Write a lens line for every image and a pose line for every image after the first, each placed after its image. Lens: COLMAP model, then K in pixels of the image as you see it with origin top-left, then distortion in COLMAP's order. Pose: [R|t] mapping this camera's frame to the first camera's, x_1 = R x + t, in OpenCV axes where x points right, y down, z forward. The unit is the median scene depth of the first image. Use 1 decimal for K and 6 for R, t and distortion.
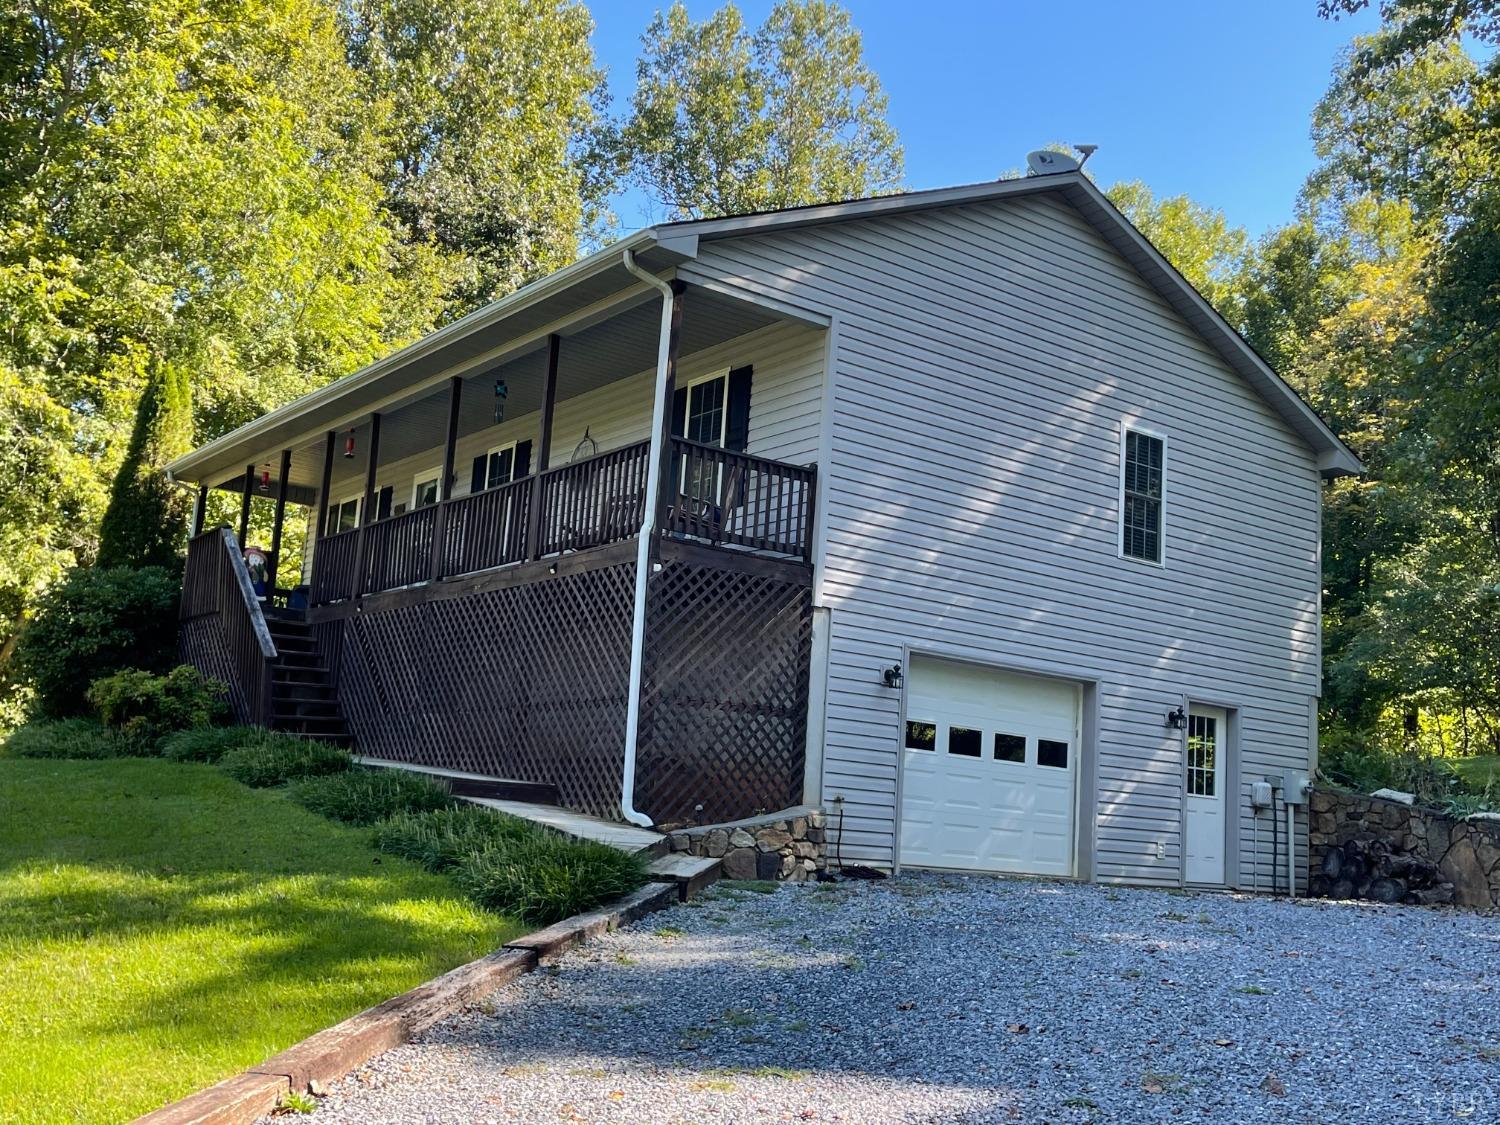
lens RADIAL K [[1594.7, 0, 750.0], [0, 1594.7, 562.5], [0, 0, 1]] dist [0.053045, 0.013000]
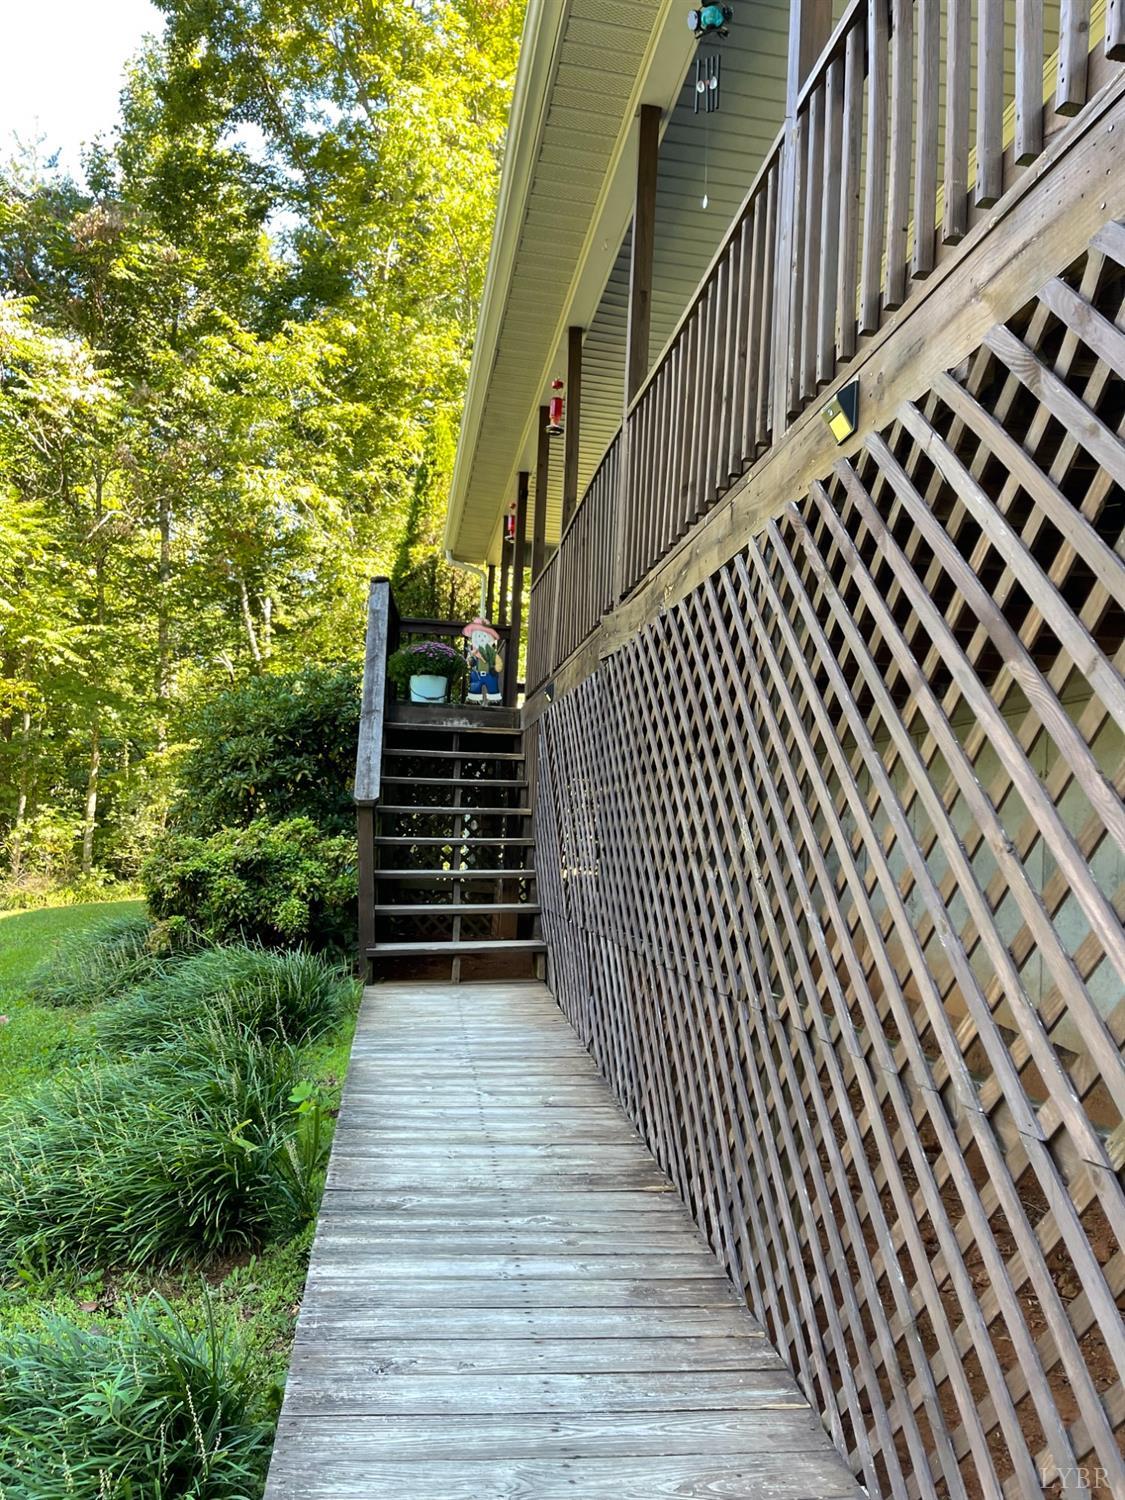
lens RADIAL K [[1128.7, 0, 562.5], [0, 1128.7, 750.0], [0, 0, 1]] dist [-0.000615, -0.001085]
pose [[0.880794, -0.047065, -0.471155, -0.081539], [0.070534, 0.996987, 0.032267, 0.039715], [0.468217, -0.061653, 0.881460, 0.794616]]
